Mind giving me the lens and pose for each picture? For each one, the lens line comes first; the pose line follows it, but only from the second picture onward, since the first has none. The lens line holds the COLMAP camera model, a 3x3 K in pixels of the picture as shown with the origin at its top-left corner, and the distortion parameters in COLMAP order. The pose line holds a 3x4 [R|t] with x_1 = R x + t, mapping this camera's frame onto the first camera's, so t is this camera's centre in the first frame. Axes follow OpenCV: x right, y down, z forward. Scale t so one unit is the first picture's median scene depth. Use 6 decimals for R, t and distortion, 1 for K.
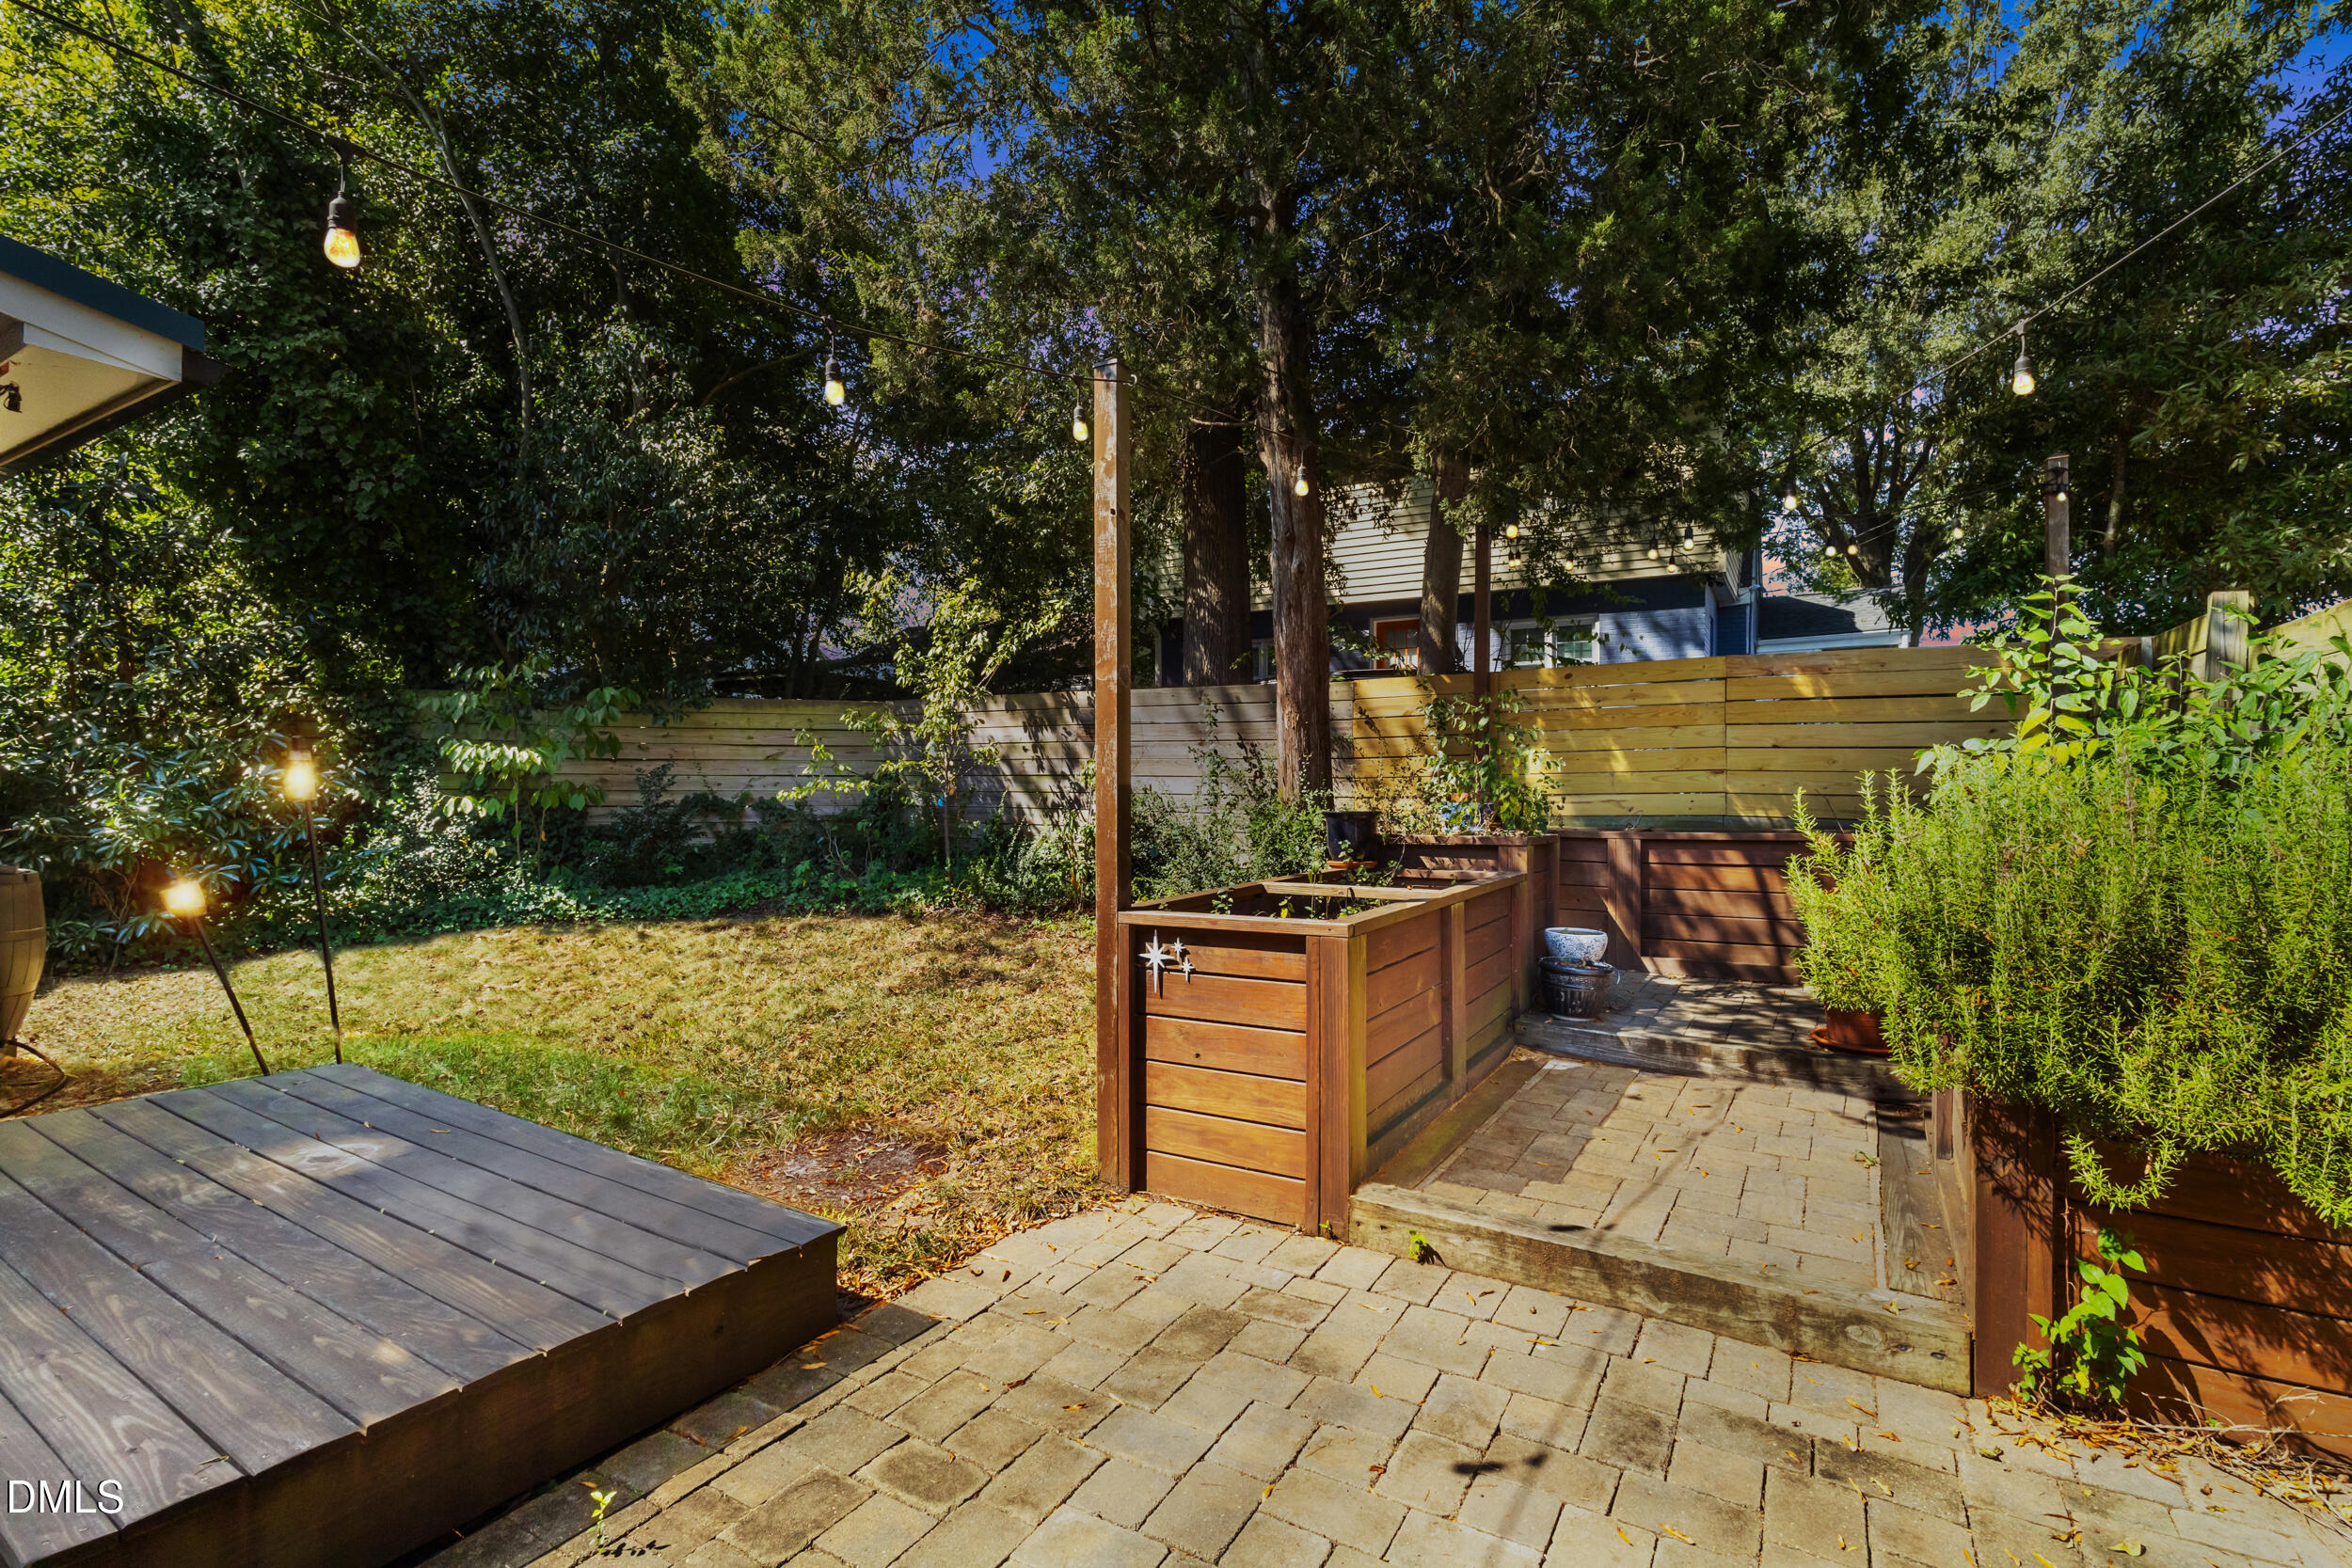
lens RADIAL K [[1058.8, 0, 1130.5], [0, 1058.8, 799.9], [0, 0, 1]] dist [-0.000171, 0.000301]
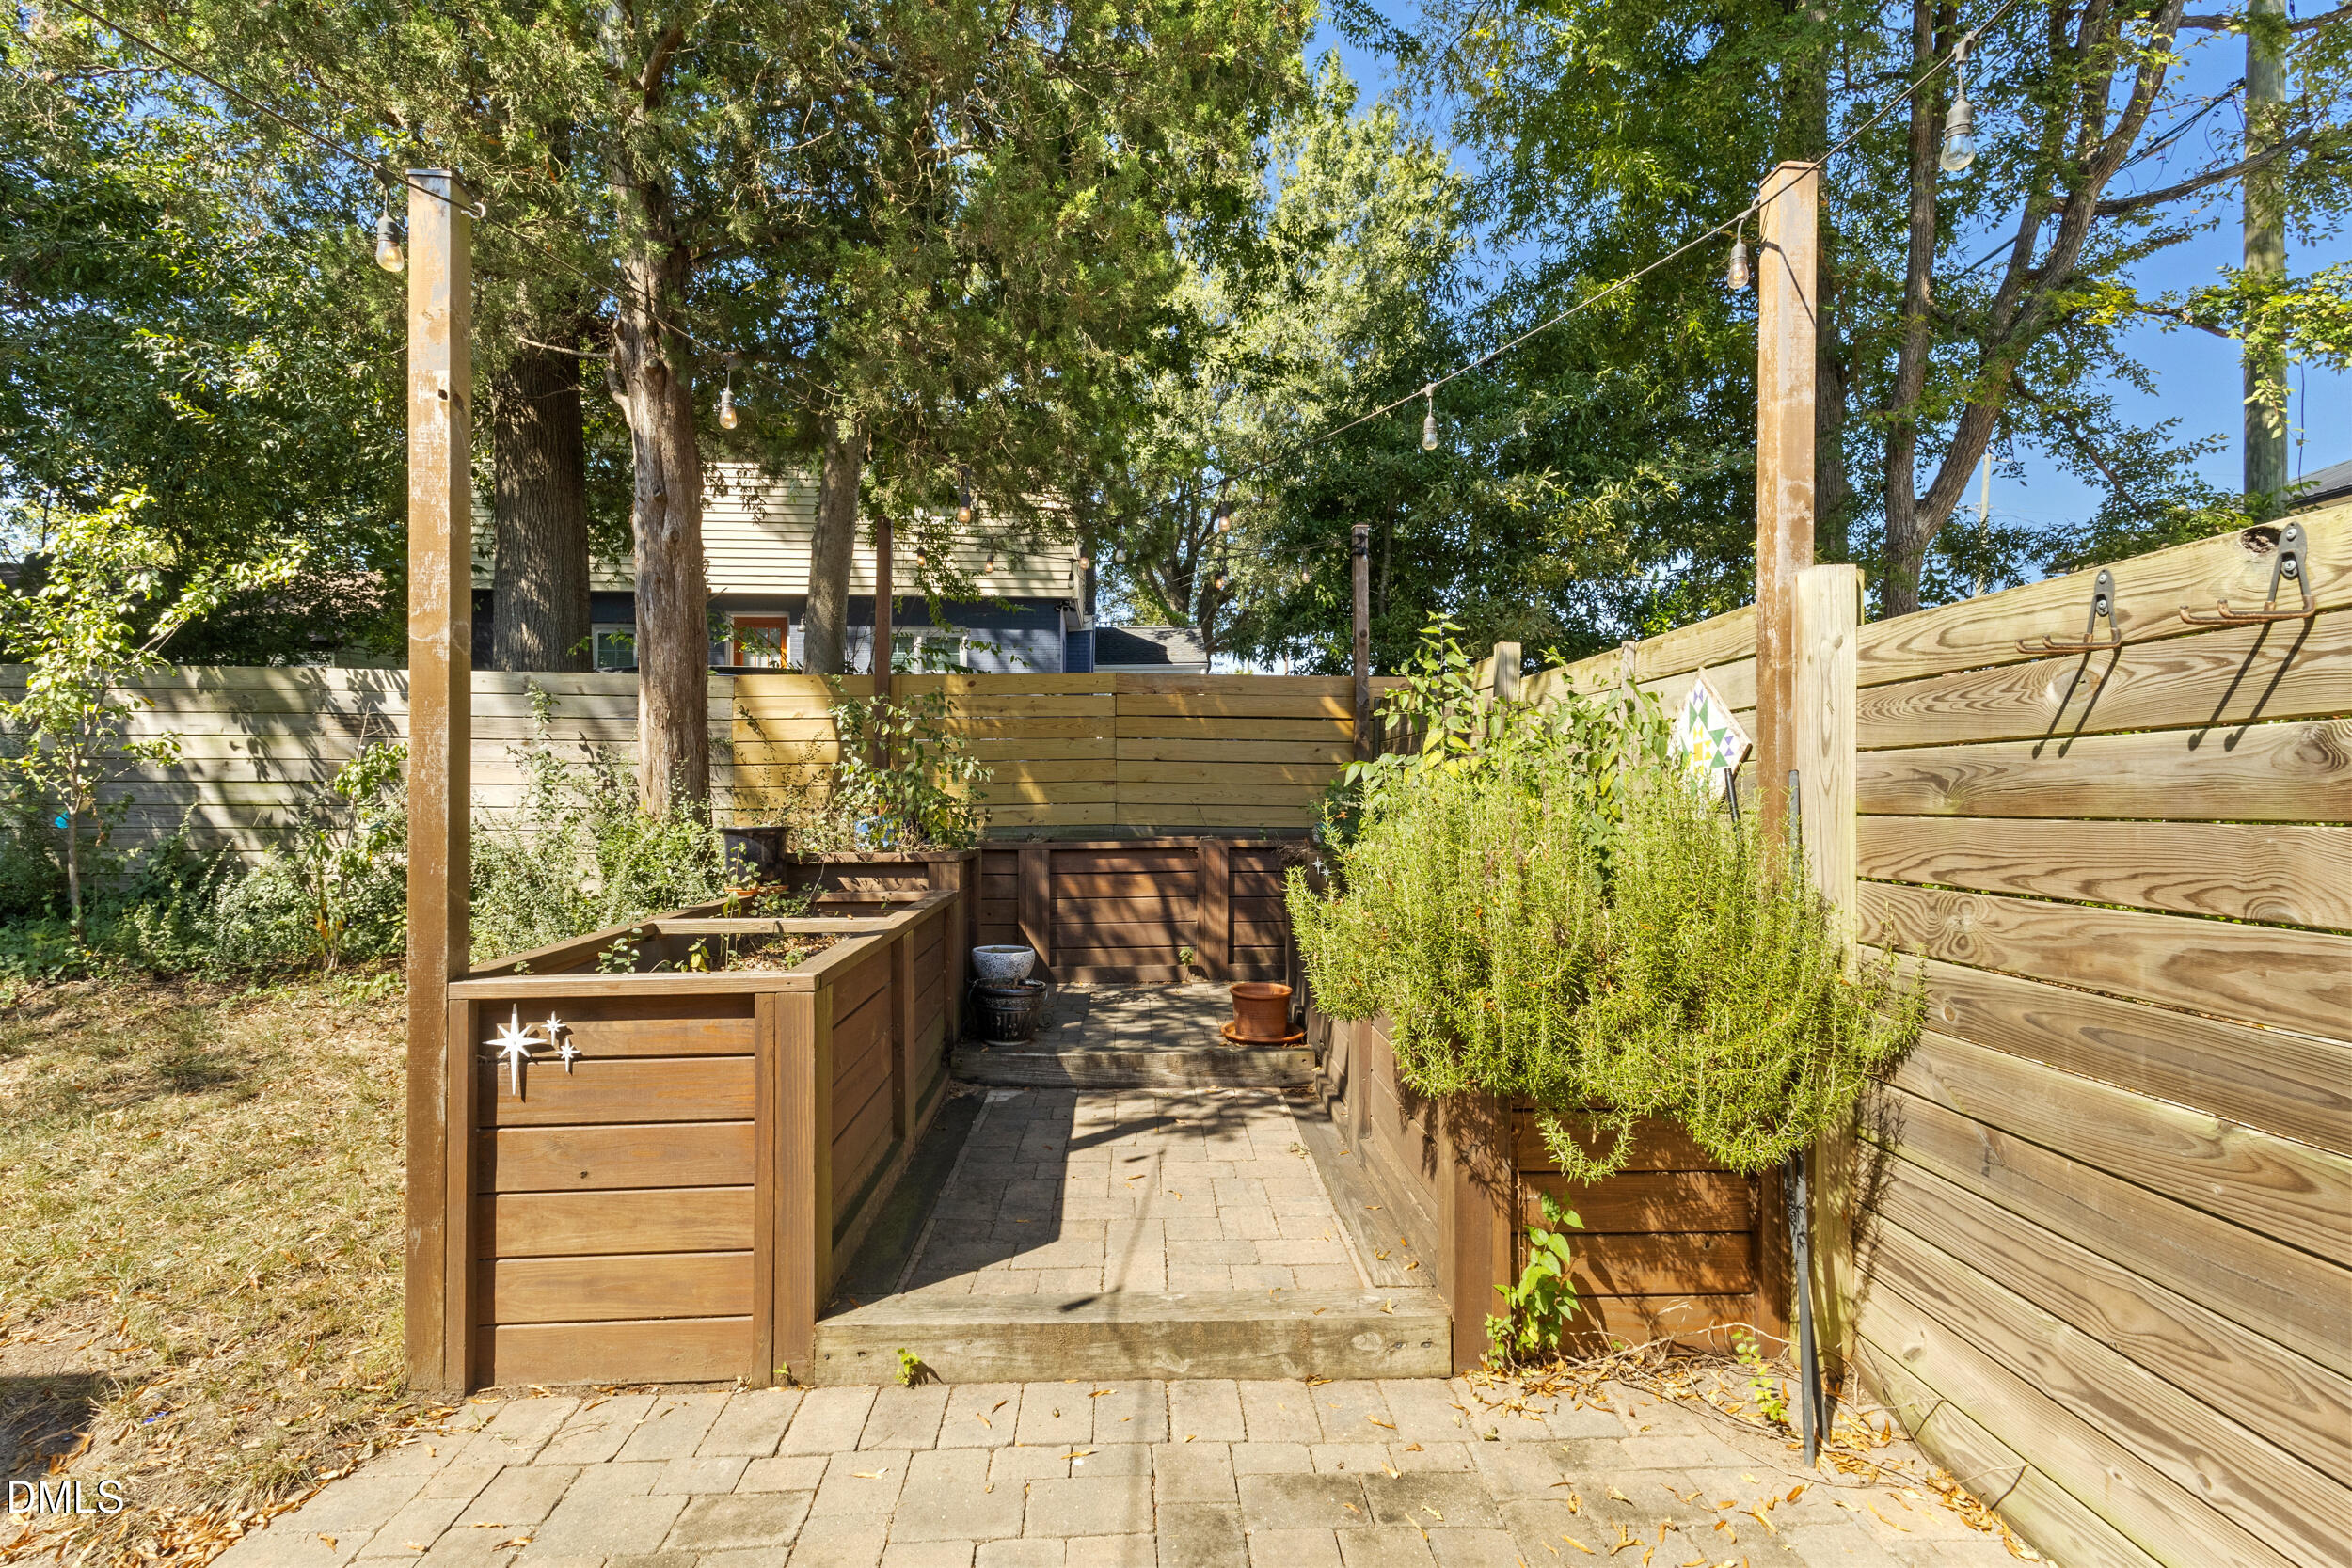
lens RADIAL K [[1092.3, 0, 1170.2], [0, 1092.3, 787.8], [0, 0, 1]] dist [0.003295, 0.001919]
pose [[0.816199, 0.004231, 0.577756, -0.040386], [0.008217, 0.999787, -0.018929, -0.002290], [-0.577713, 0.020198, 0.815990, 0.159822]]
